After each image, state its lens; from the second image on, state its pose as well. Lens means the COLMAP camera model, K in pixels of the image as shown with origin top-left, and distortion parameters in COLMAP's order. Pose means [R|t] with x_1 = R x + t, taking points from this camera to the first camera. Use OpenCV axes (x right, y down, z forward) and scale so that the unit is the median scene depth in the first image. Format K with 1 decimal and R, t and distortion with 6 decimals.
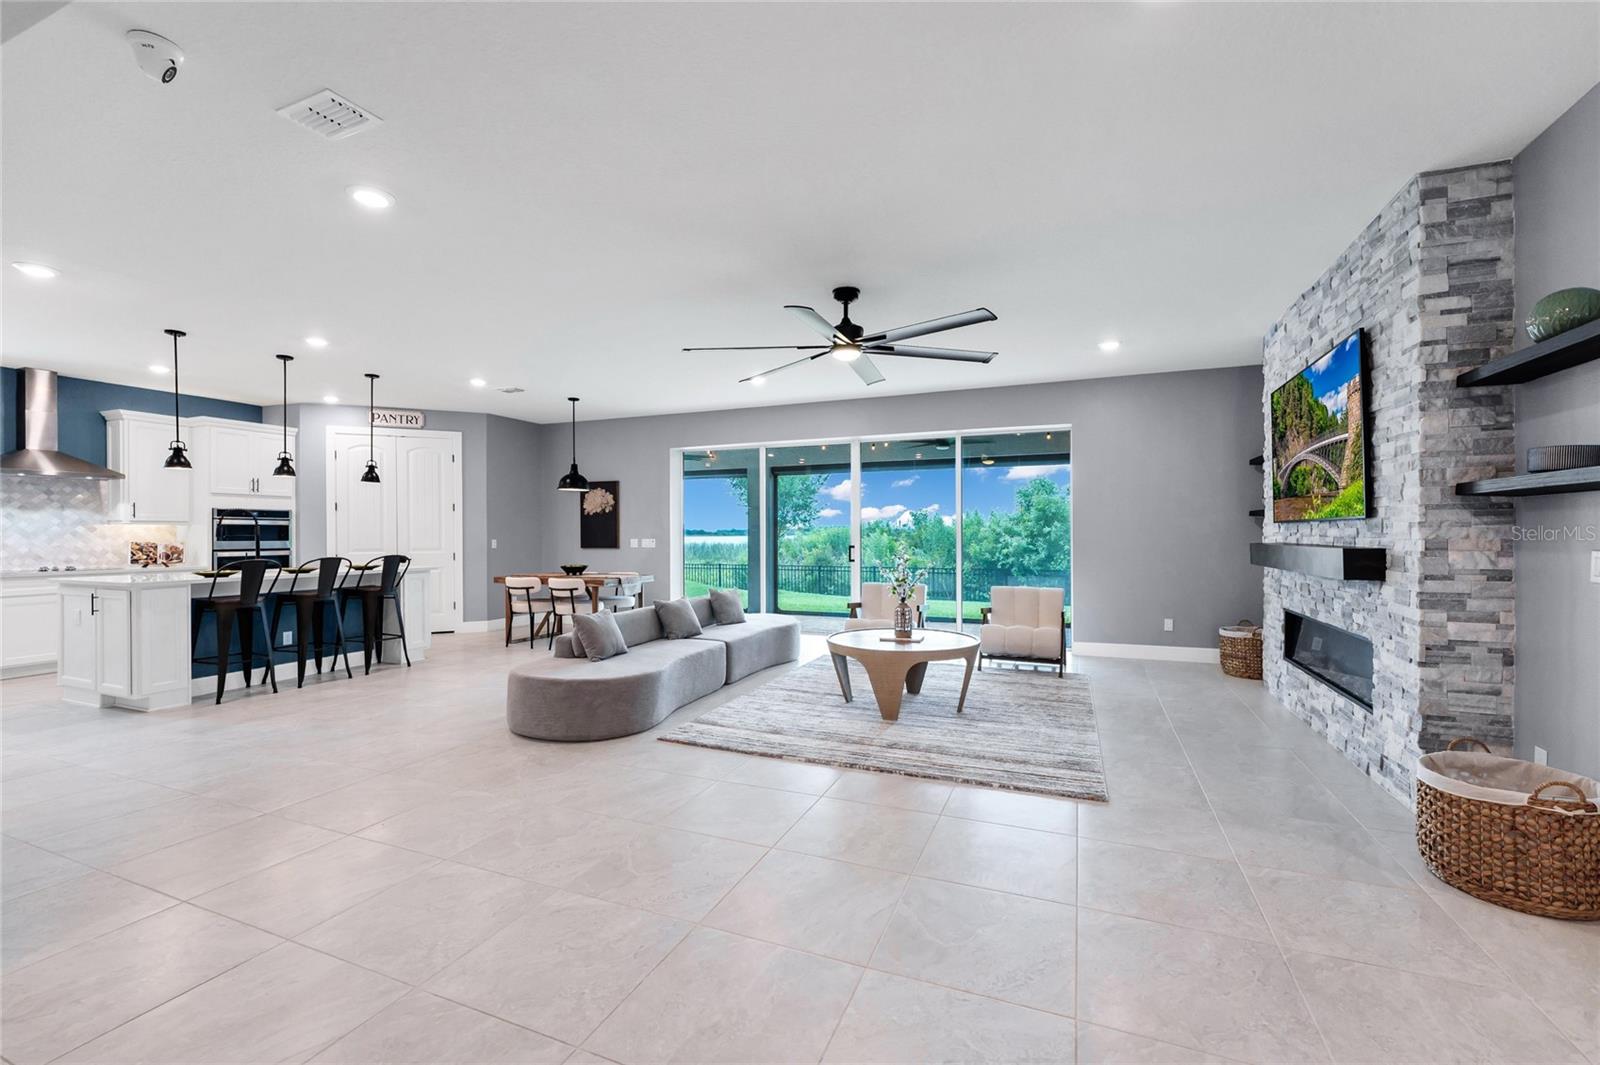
lens RADIAL K [[663.1, 0, 810.2], [0, 663.1, 537.2], [0, 0, 1]] dist [0.003870, 0.000207]
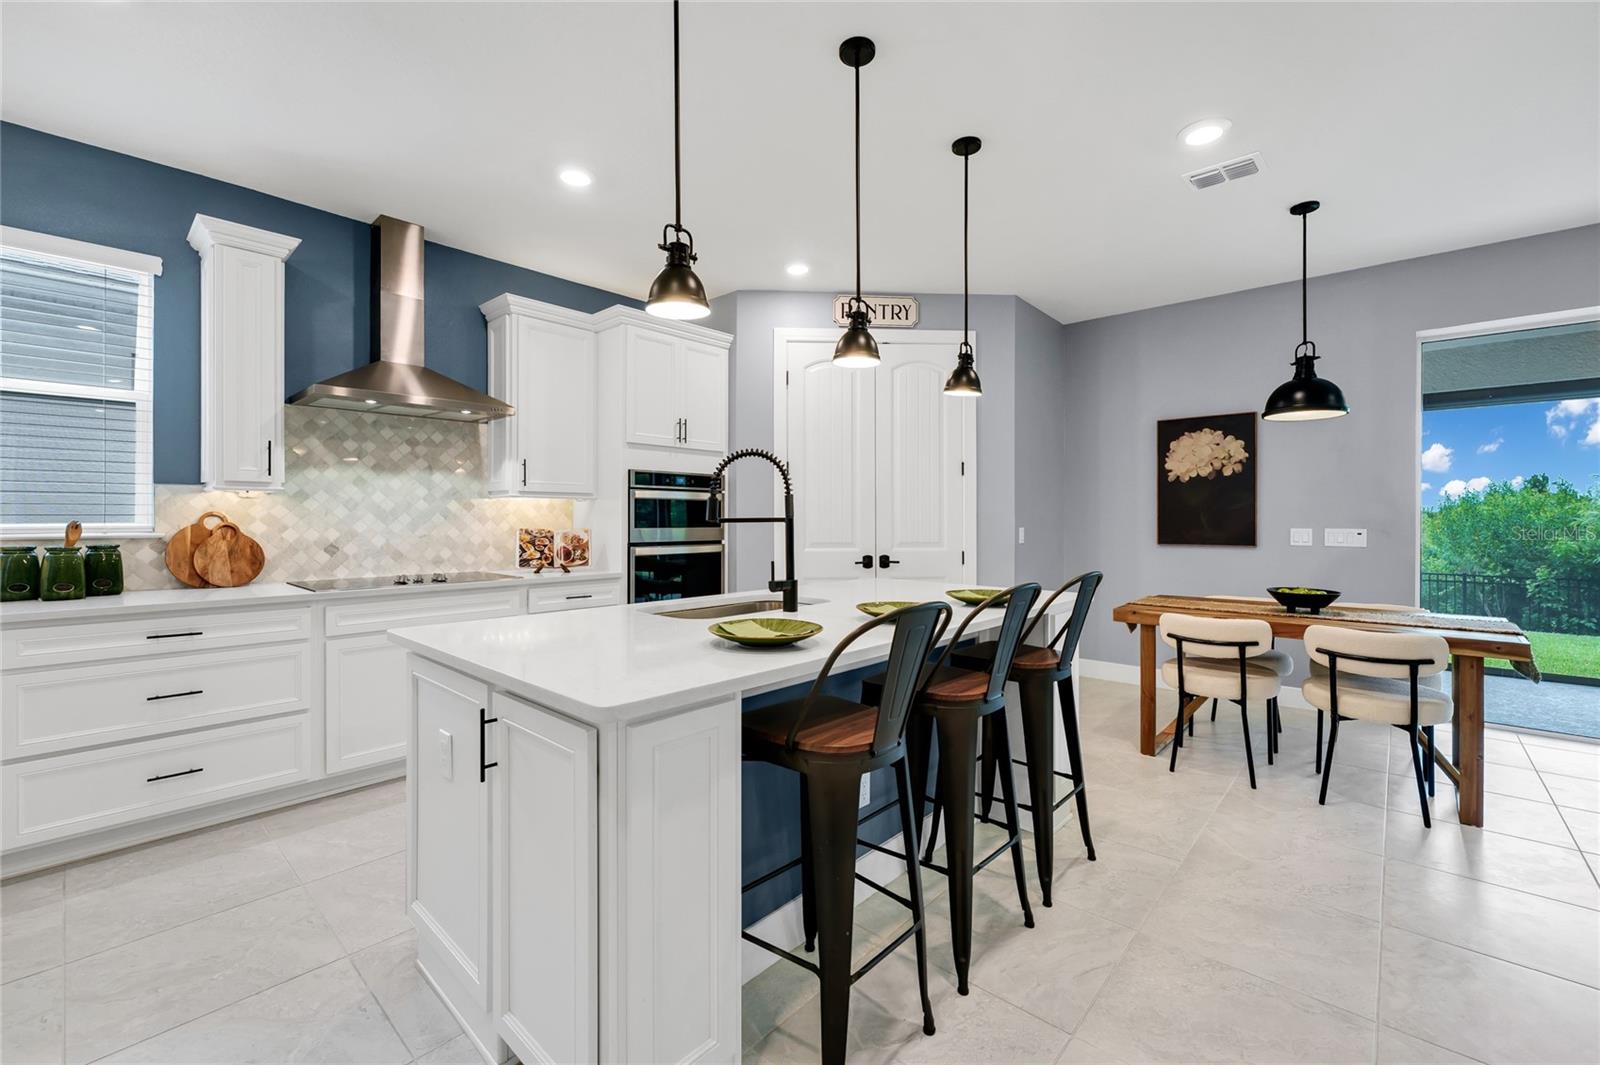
lens RADIAL K [[658.6, 0, 787.0], [0, 658.6, 525.0], [0, 0, 1]] dist [0.002951, -0.001860]
pose [[0.935031, 0.005663, -0.354522, -0.597118], [-0.005367, 0.999984, 0.001818, 0.001855], [0.354526, 0.000203, 0.935046, 0.545538]]
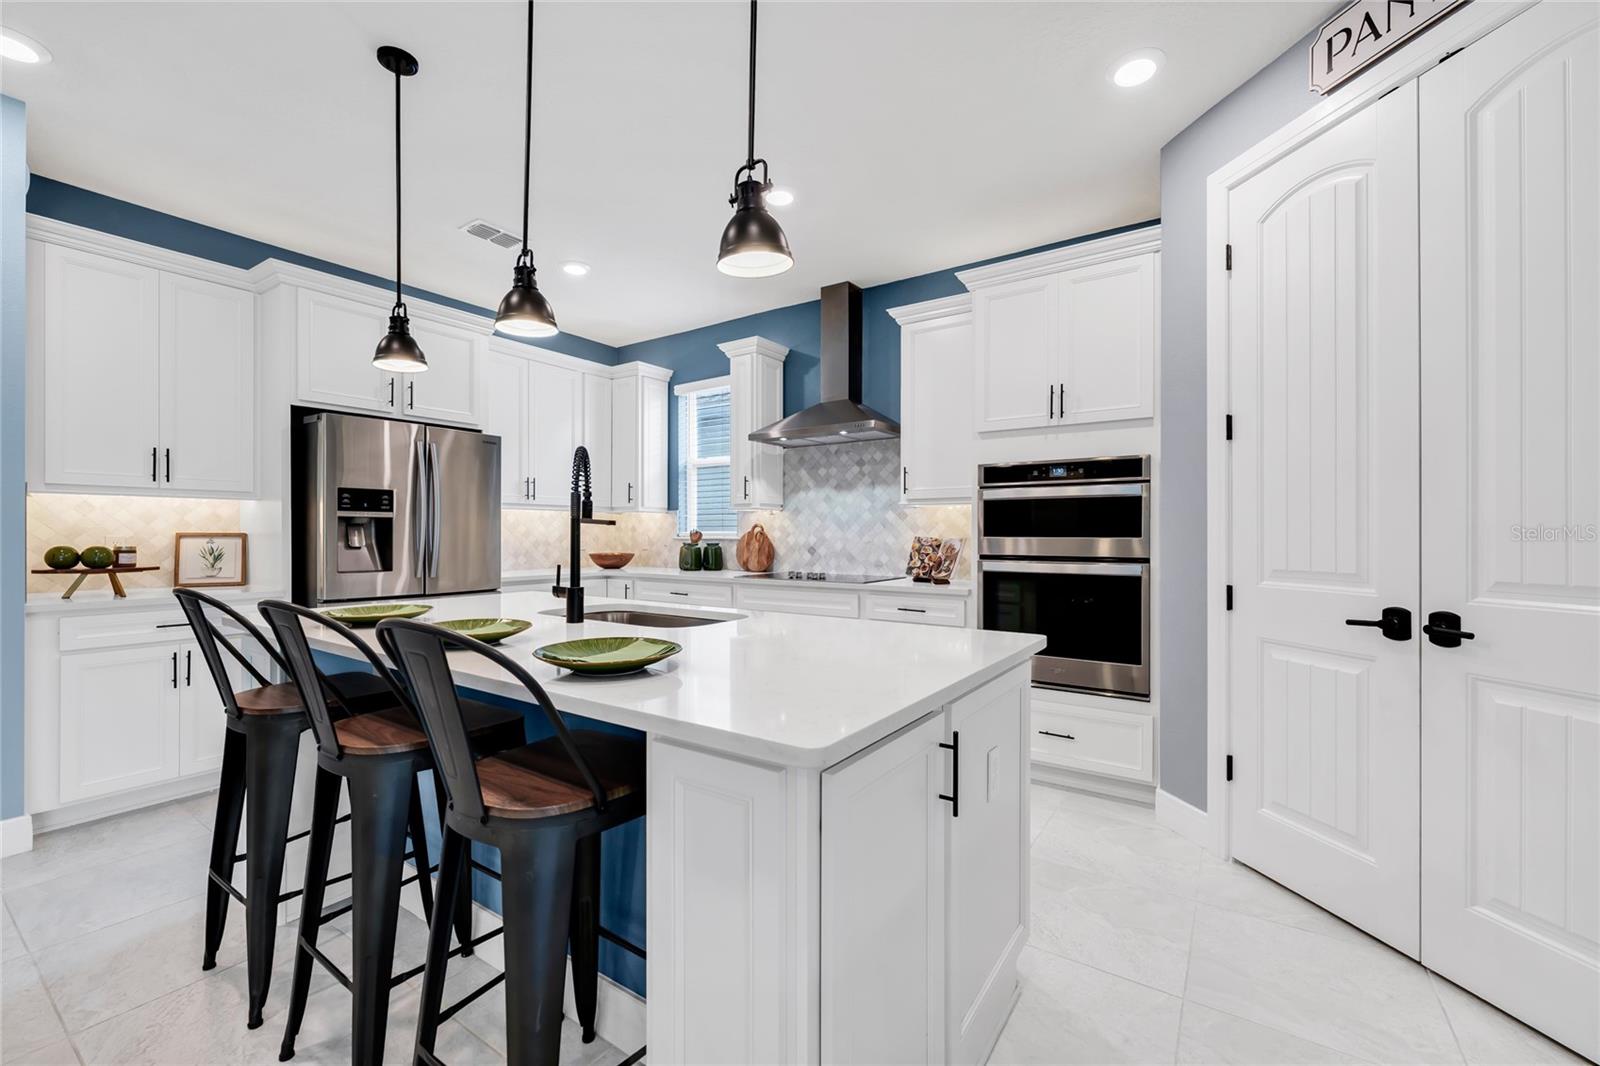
lens RADIAL K [[658.6, 0, 790.8], [0, 658.6, 528.8], [0, 0, 1]] dist [0.002951, -0.001860]
pose [[-0.212566, -0.007839, -0.977115, -0.439196], [-0.010323, 0.999930, -0.005776, 0.004805], [0.977092, 0.008859, -0.212632, 1.007981]]
